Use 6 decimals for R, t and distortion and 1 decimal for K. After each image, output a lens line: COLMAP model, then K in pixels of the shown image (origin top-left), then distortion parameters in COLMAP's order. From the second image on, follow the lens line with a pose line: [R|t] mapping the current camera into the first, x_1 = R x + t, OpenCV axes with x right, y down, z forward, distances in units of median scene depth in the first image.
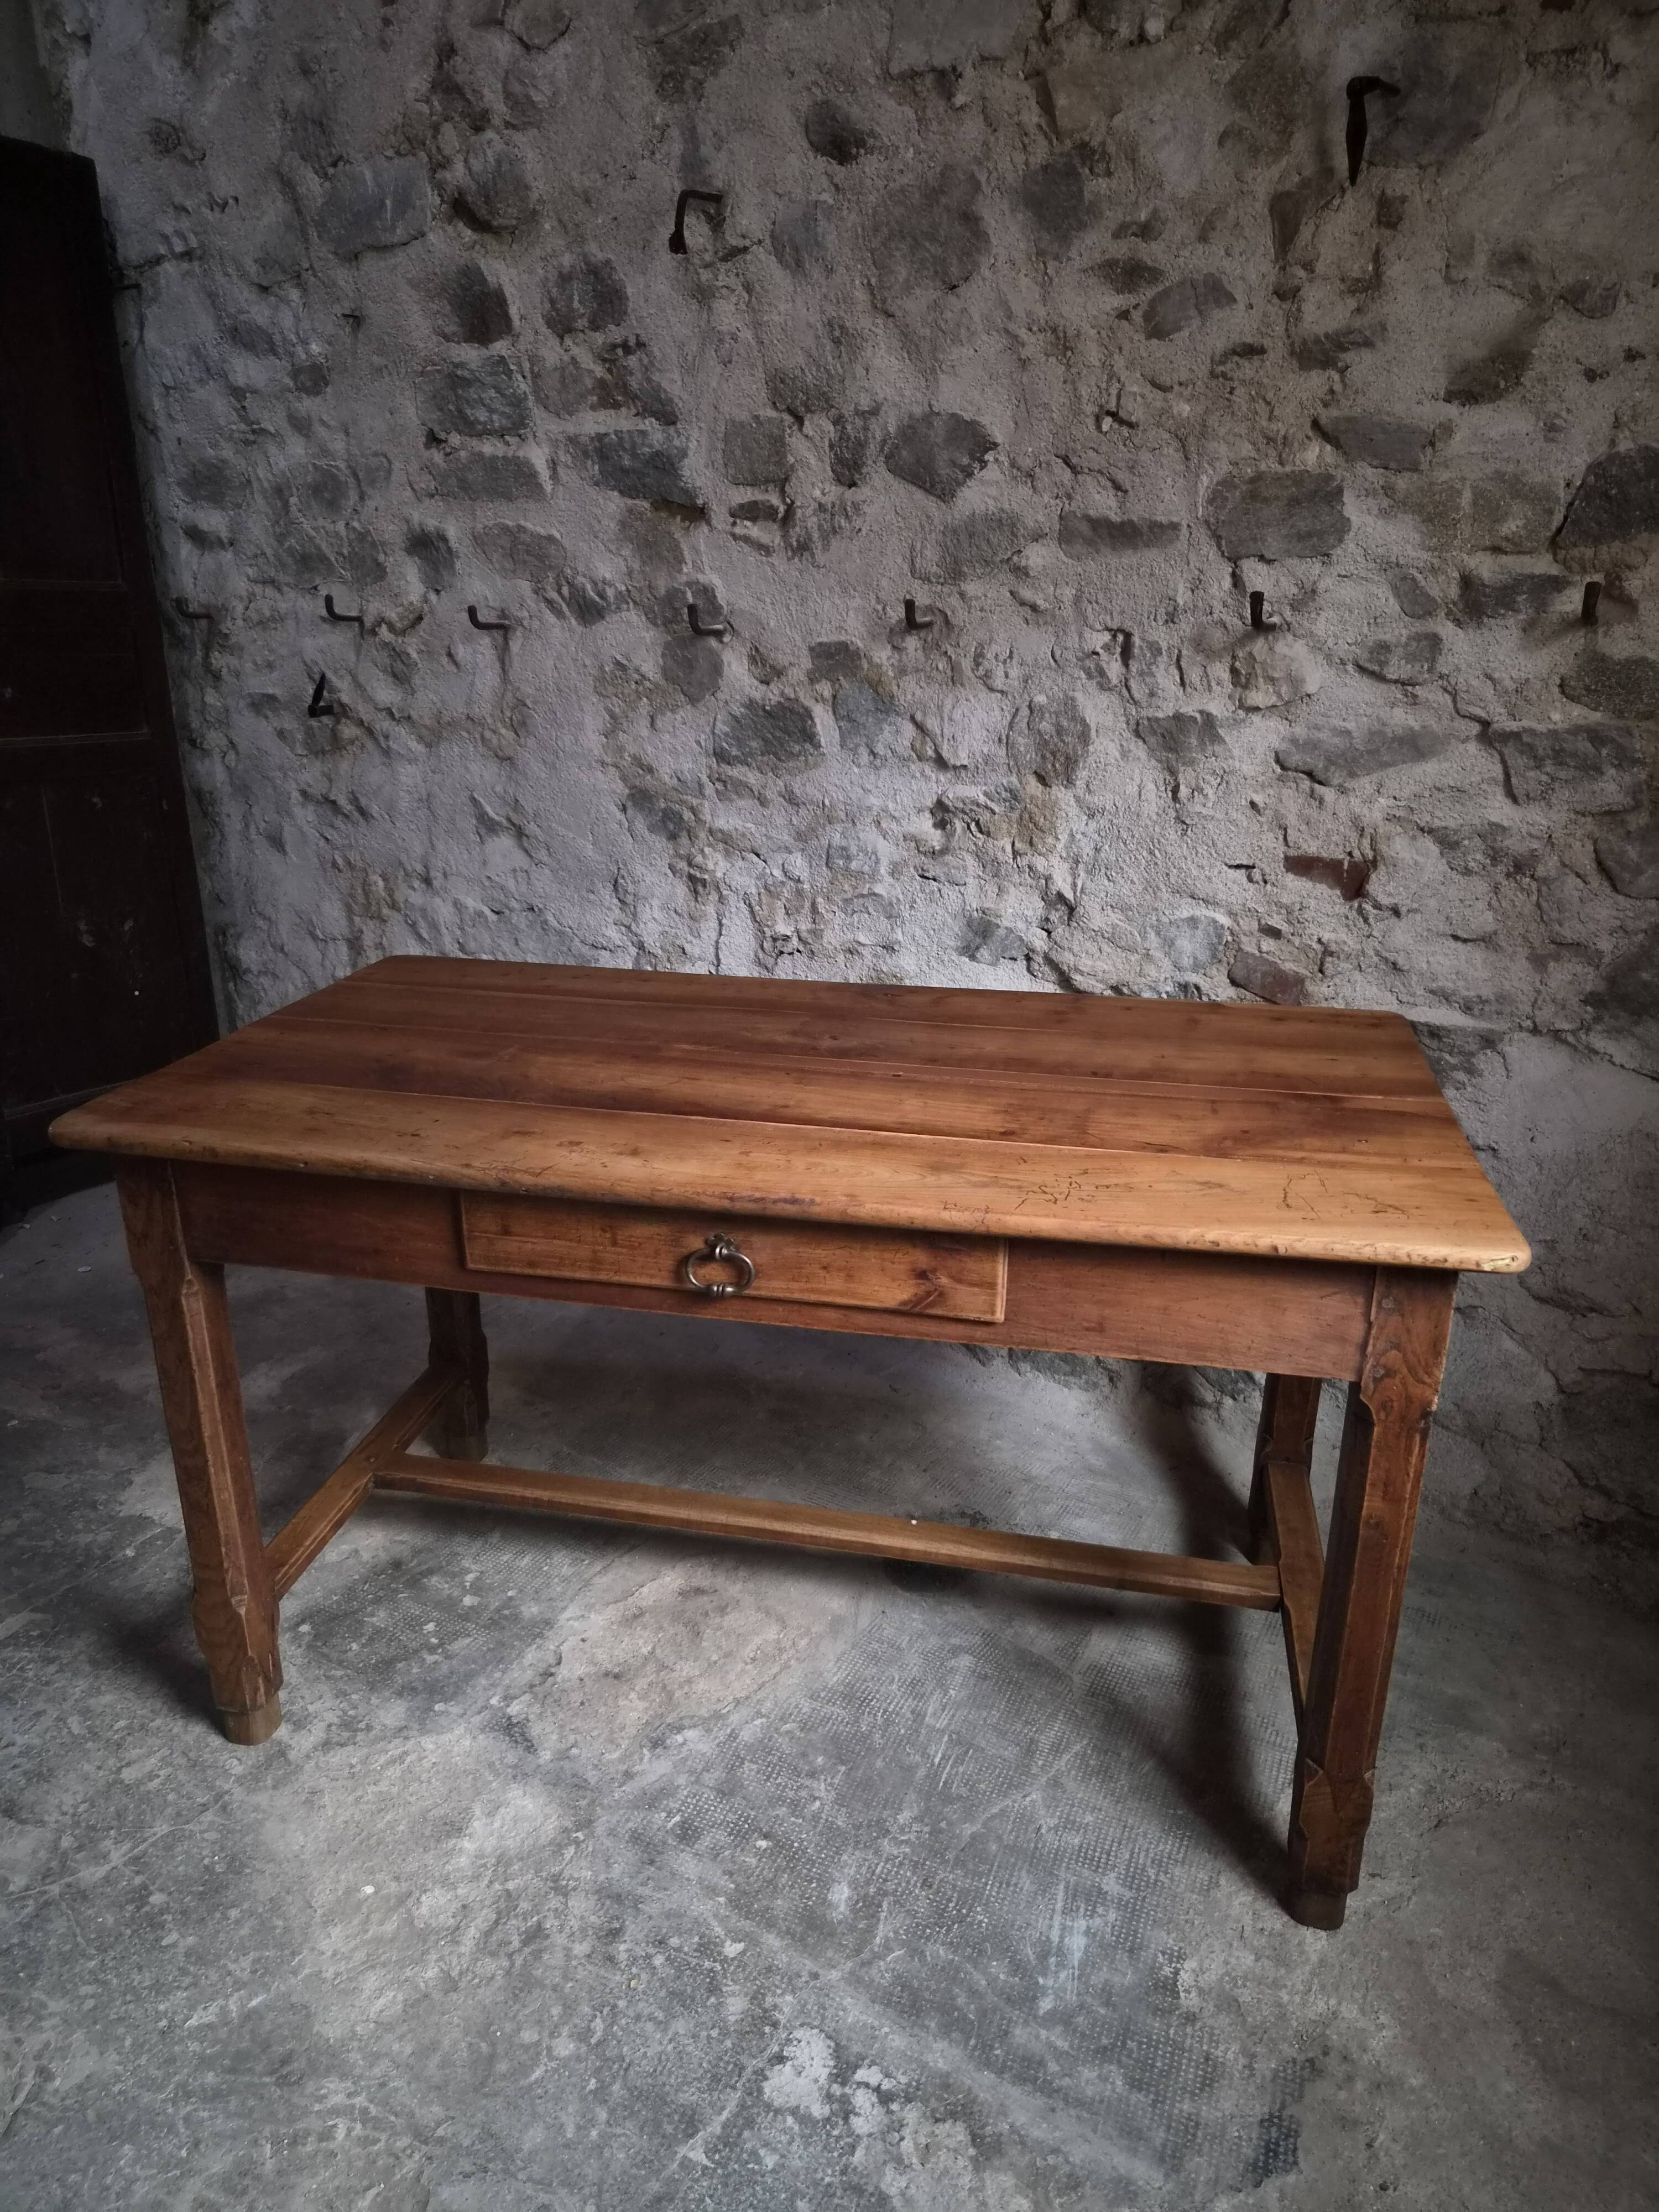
lens RADIAL K [[1480.5, 0, 836.0], [0, 1480.5, 1126.5], [0, 0, 1]] dist [0.070687, -0.056293]
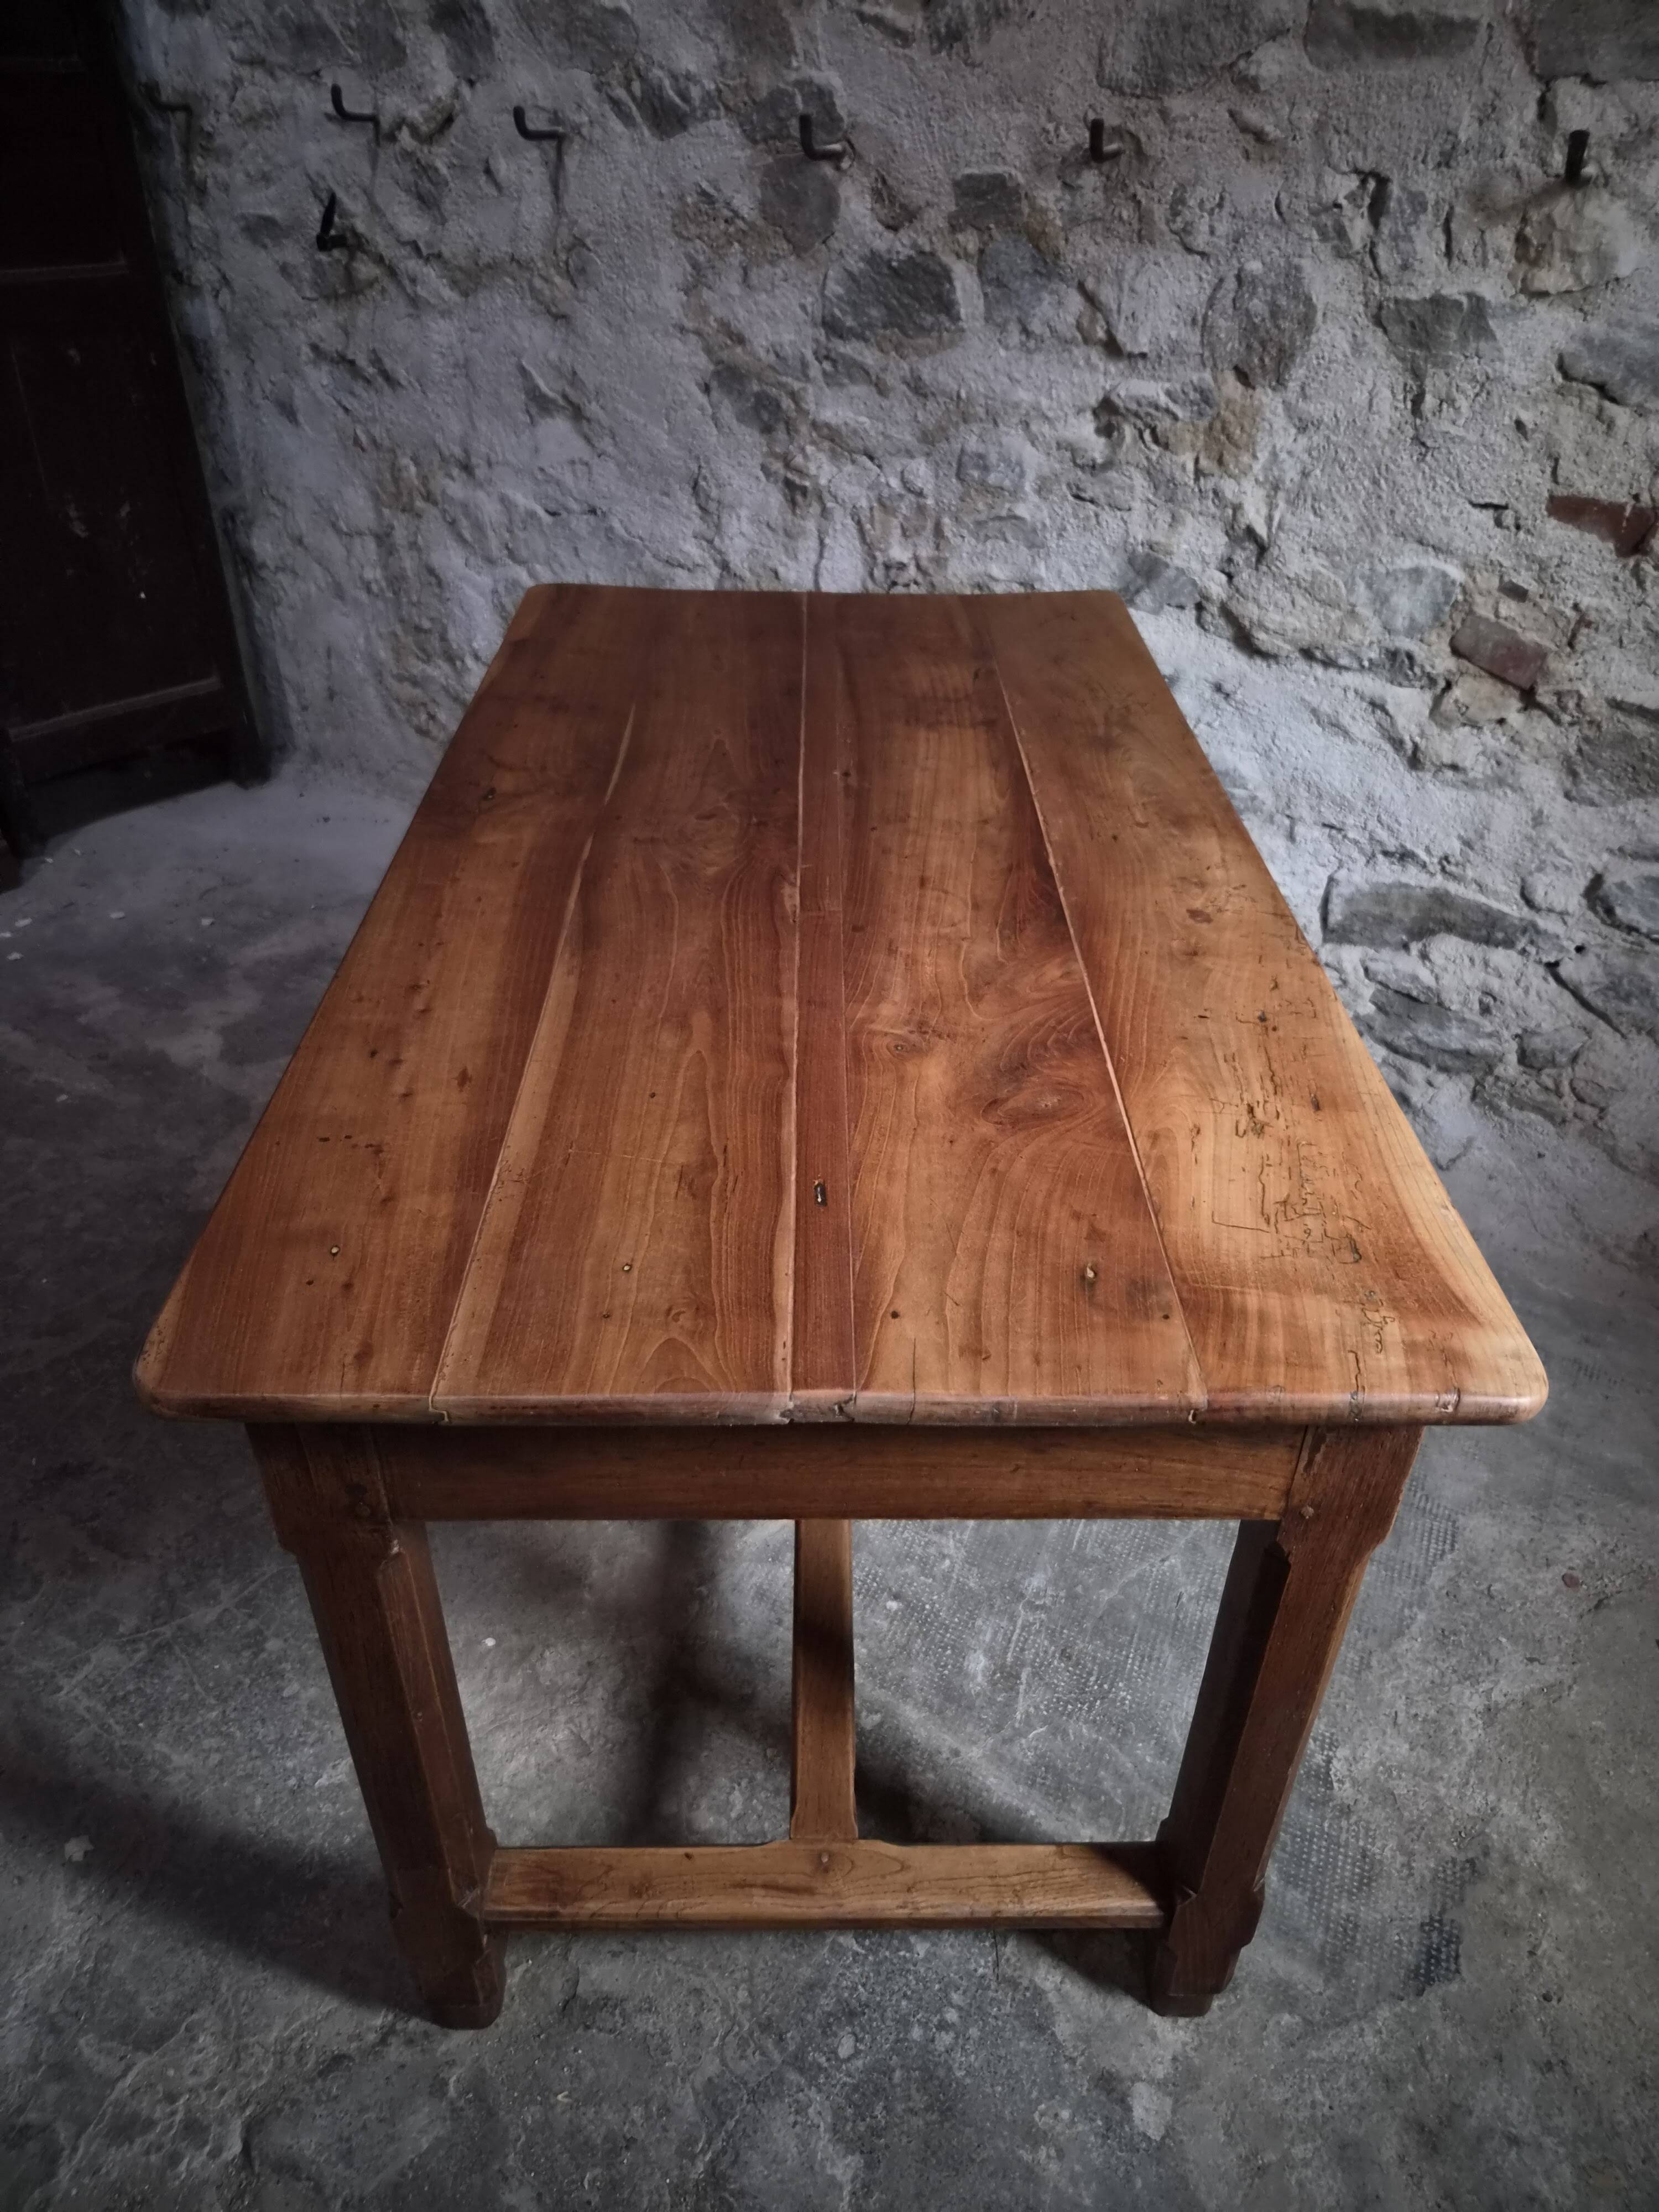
lens RADIAL K [[1488.5, 0, 844.7], [0, 1488.5, 1094.7], [0, 0, 1]] dist [0.057650, -0.045245]
pose [[0.999582, 0.028322, -0.005814, -0.065030], [-0.025908, 0.966663, 0.254738, -0.064687], [0.012835, -0.254481, 0.966993, 0.119159]]
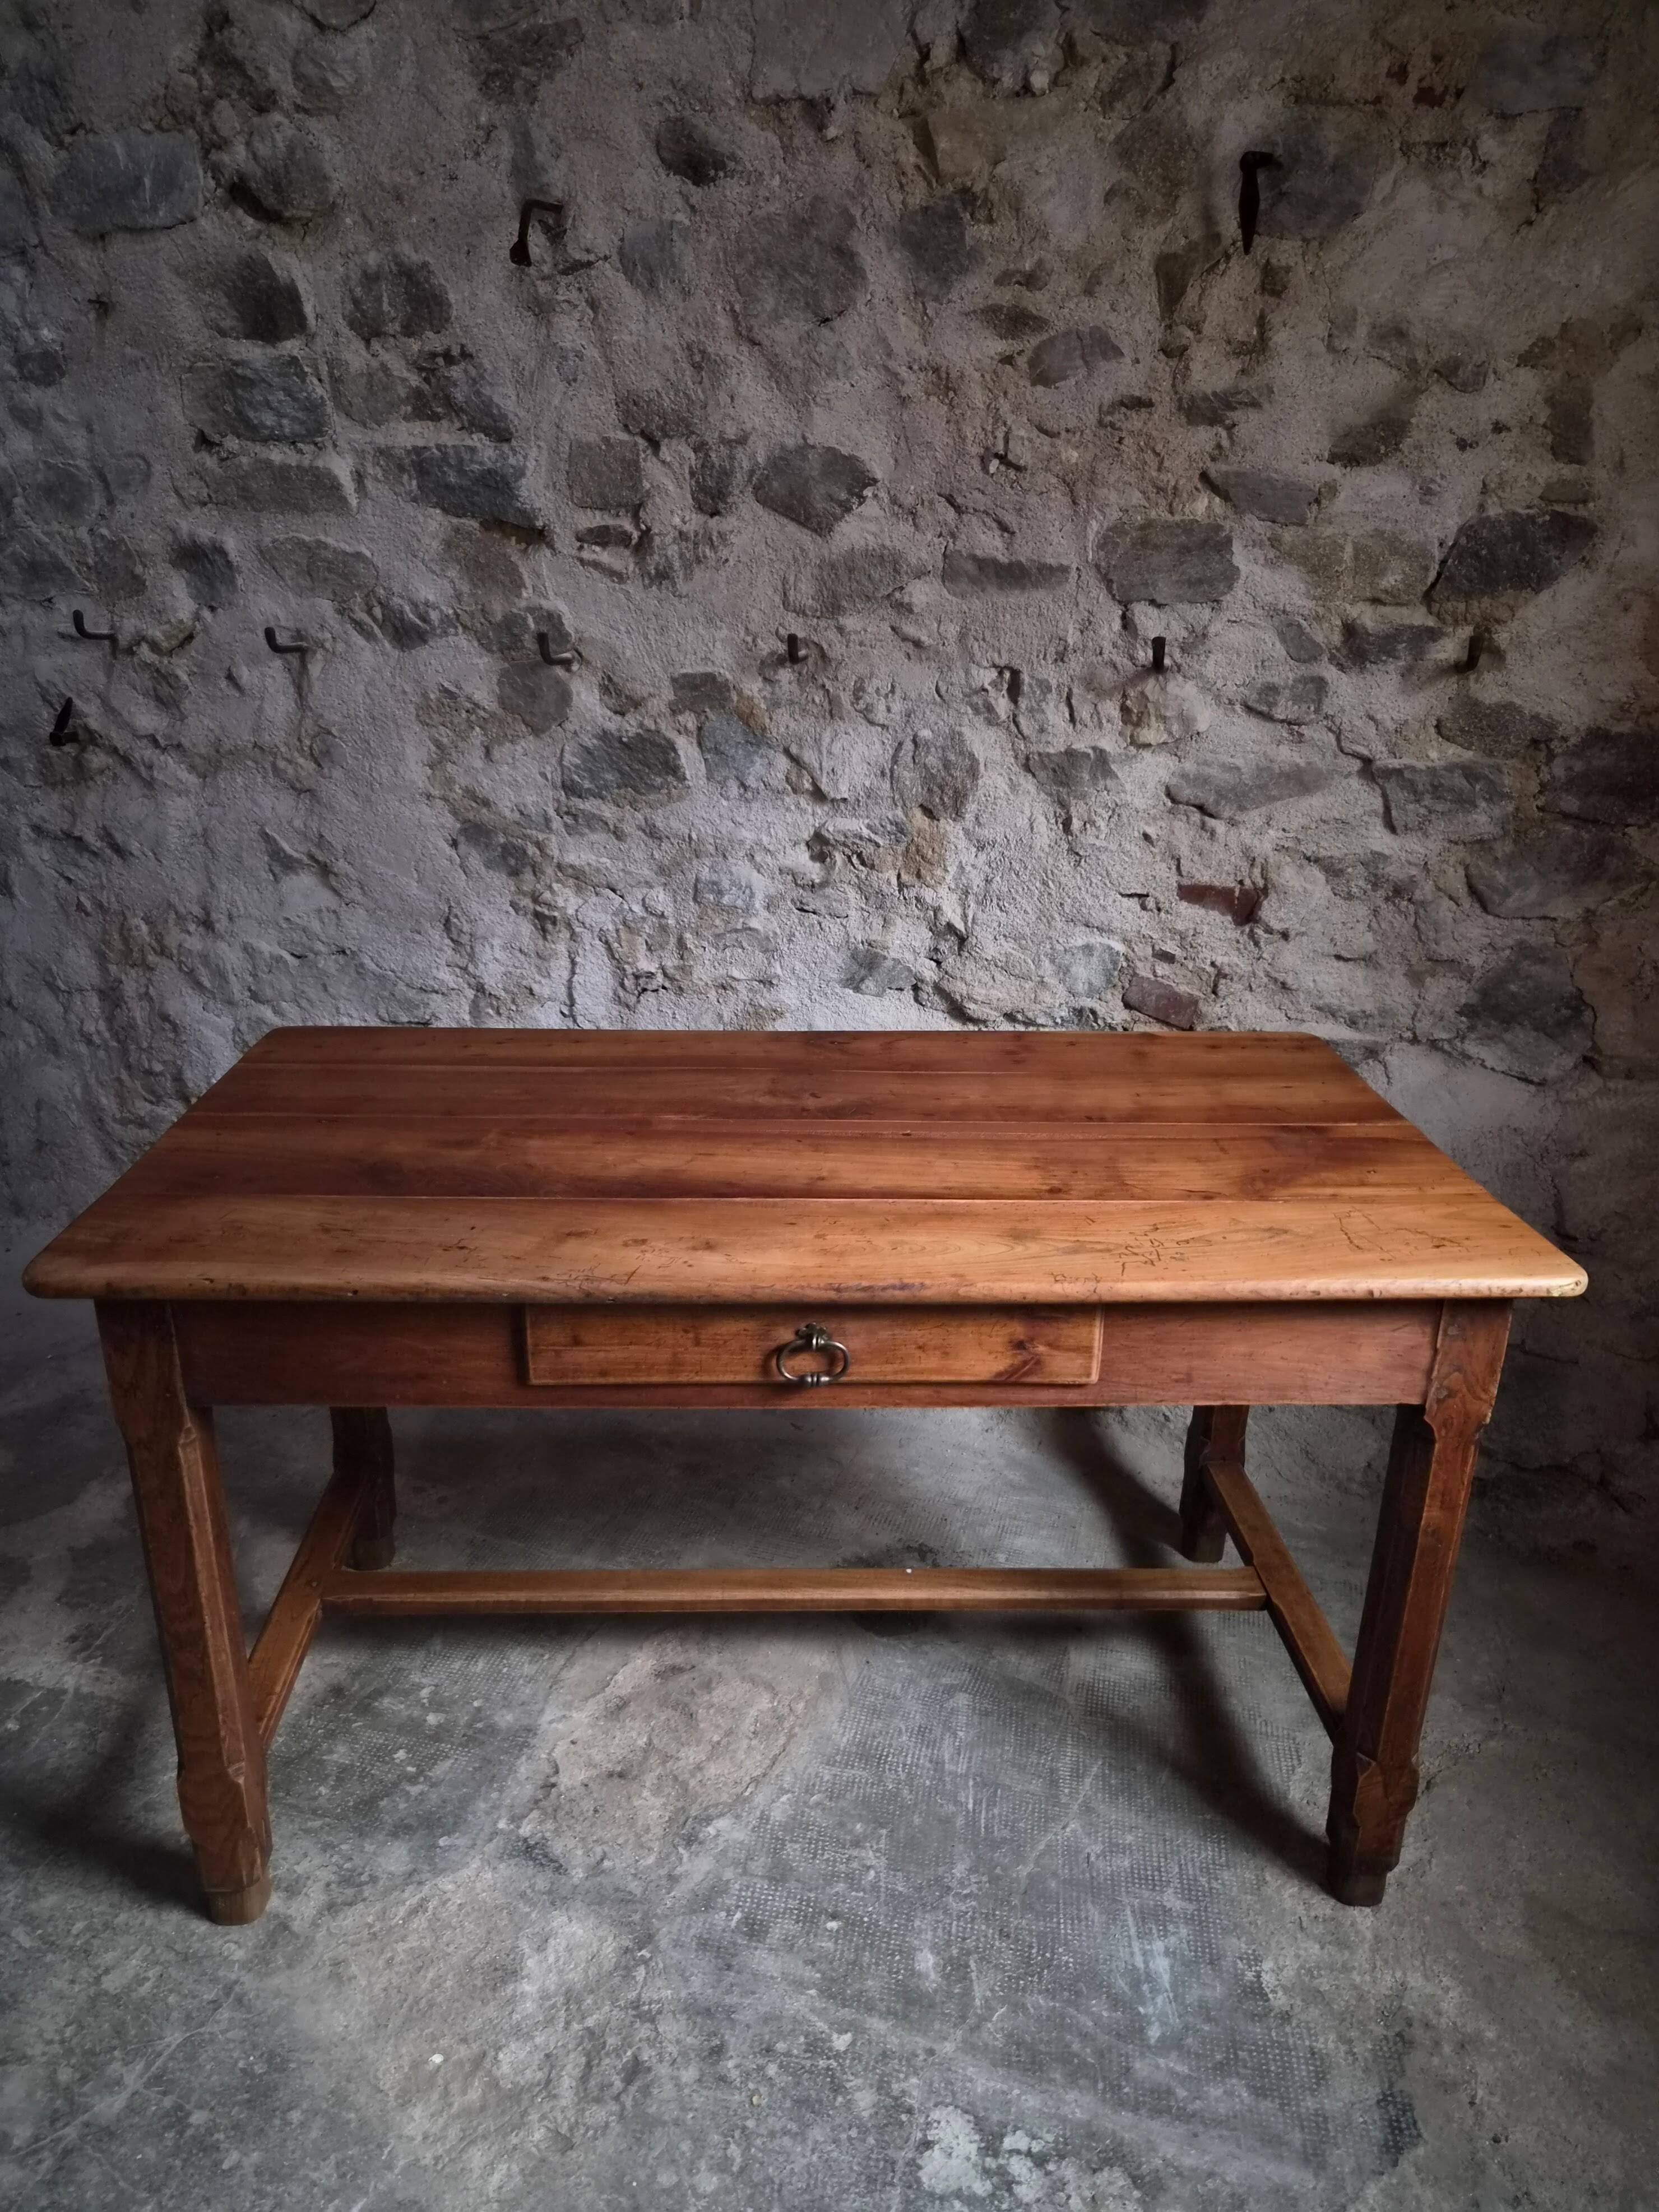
lens RADIAL K [[1499.8, 0, 821.5], [0, 1499.8, 1127.5], [0, 0, 1]] dist [0.067087, -0.052185]
pose [[0.971589, -0.074012, 0.224806, -0.187895], [0.070968, 0.997245, 0.021601, -0.051069], [-0.225785, -0.005033, 0.974164, 0.025419]]
